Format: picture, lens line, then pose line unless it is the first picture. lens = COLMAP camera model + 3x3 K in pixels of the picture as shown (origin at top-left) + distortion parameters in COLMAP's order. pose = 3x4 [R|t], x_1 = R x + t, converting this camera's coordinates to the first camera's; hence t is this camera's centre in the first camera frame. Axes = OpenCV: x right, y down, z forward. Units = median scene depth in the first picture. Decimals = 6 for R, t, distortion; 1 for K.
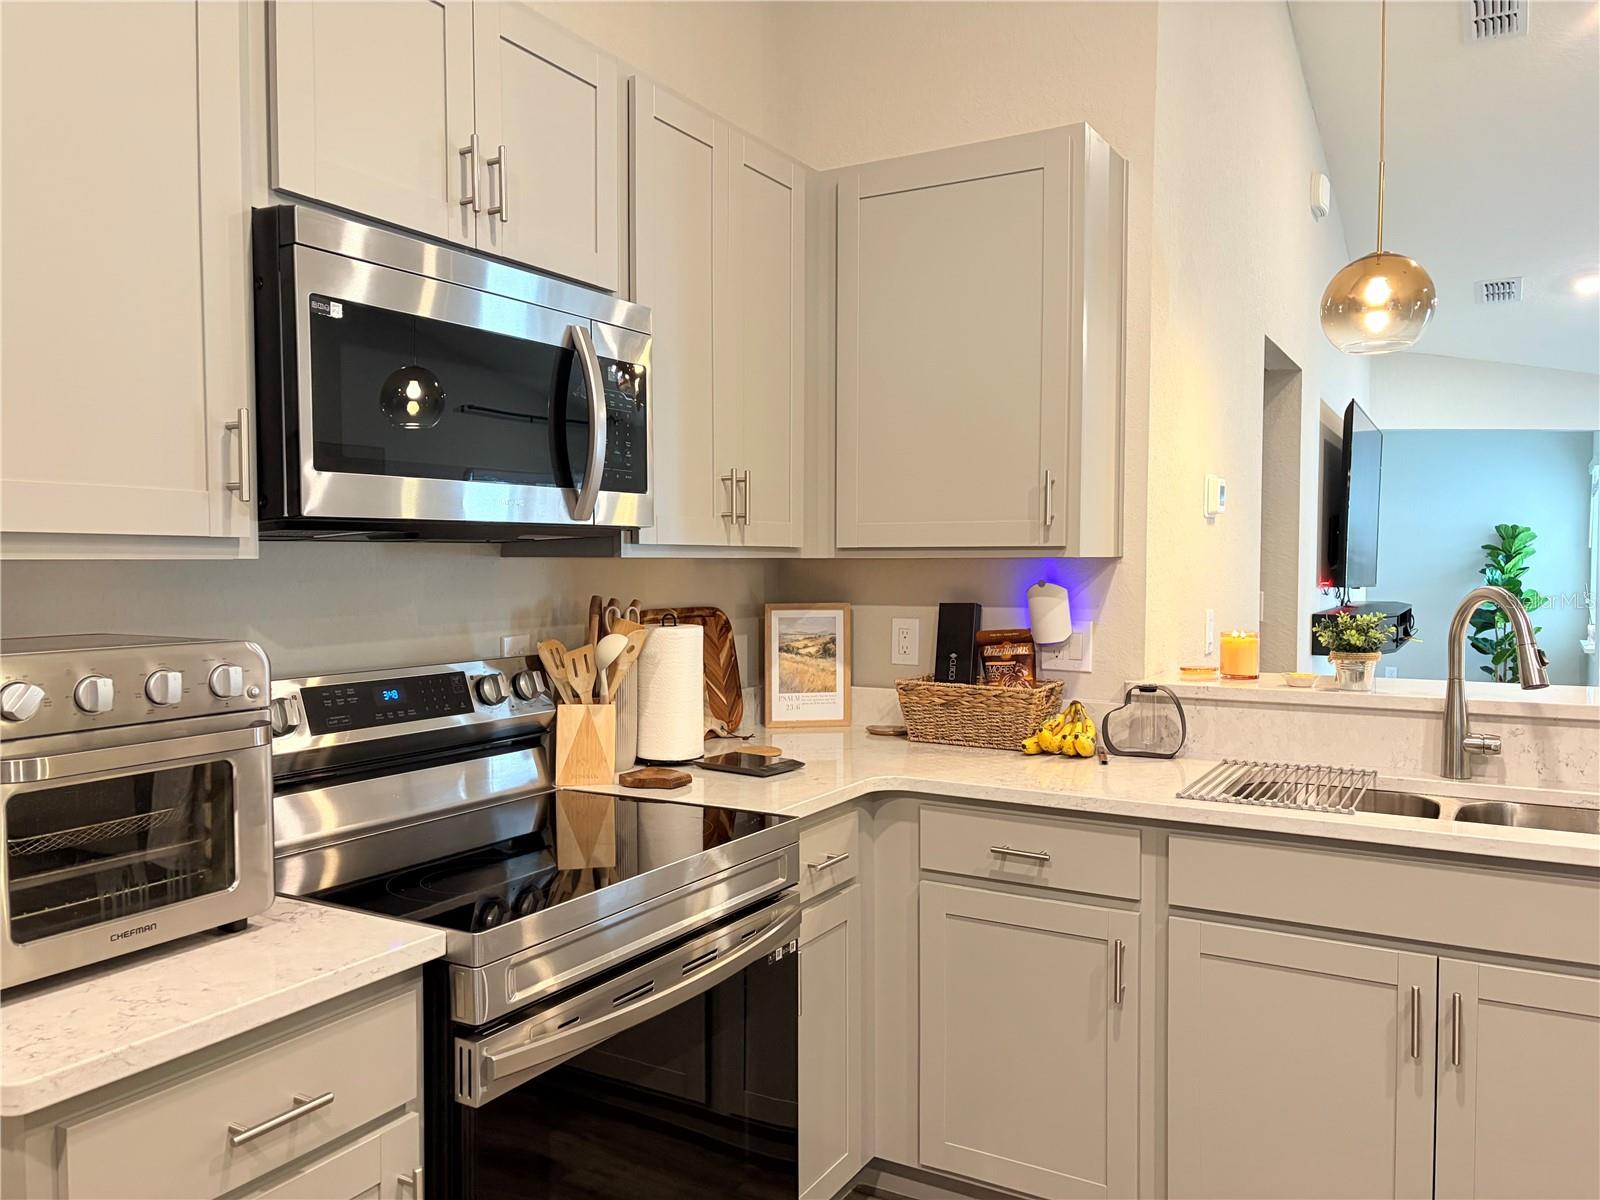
lens RADIAL K [[1212.2, 0, 799.3], [0, 1212.2, 602.8], [0, 0, 1]] dist [0.032375, -0.007327]
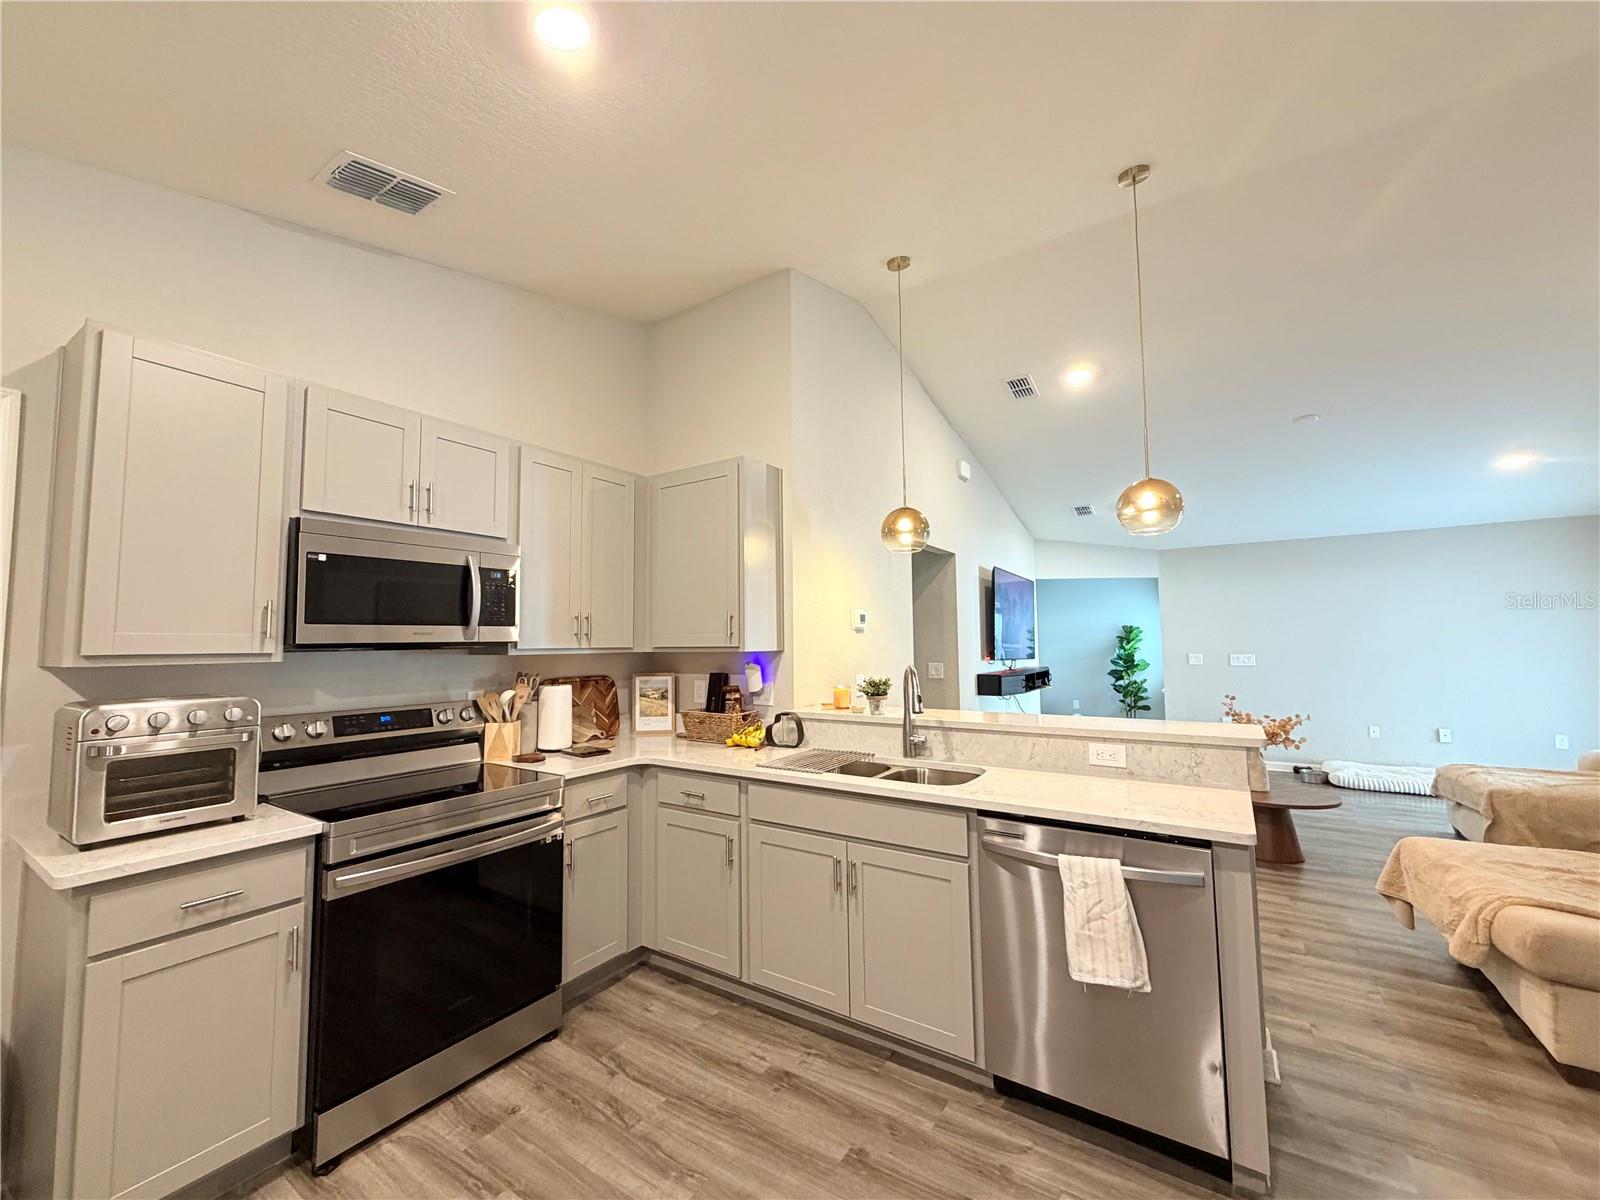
lens RADIAL K [[638.7, 0, 801.7], [0, 638.7, 594.1], [0, 0, 1]] dist [-0.003783, 0.000531]
pose [[0.998071, -0.015913, -0.060017, 0.432241], [0.009015, 0.993497, -0.113503, -0.010787], [0.061432, 0.112743, 0.991723, -0.125021]]
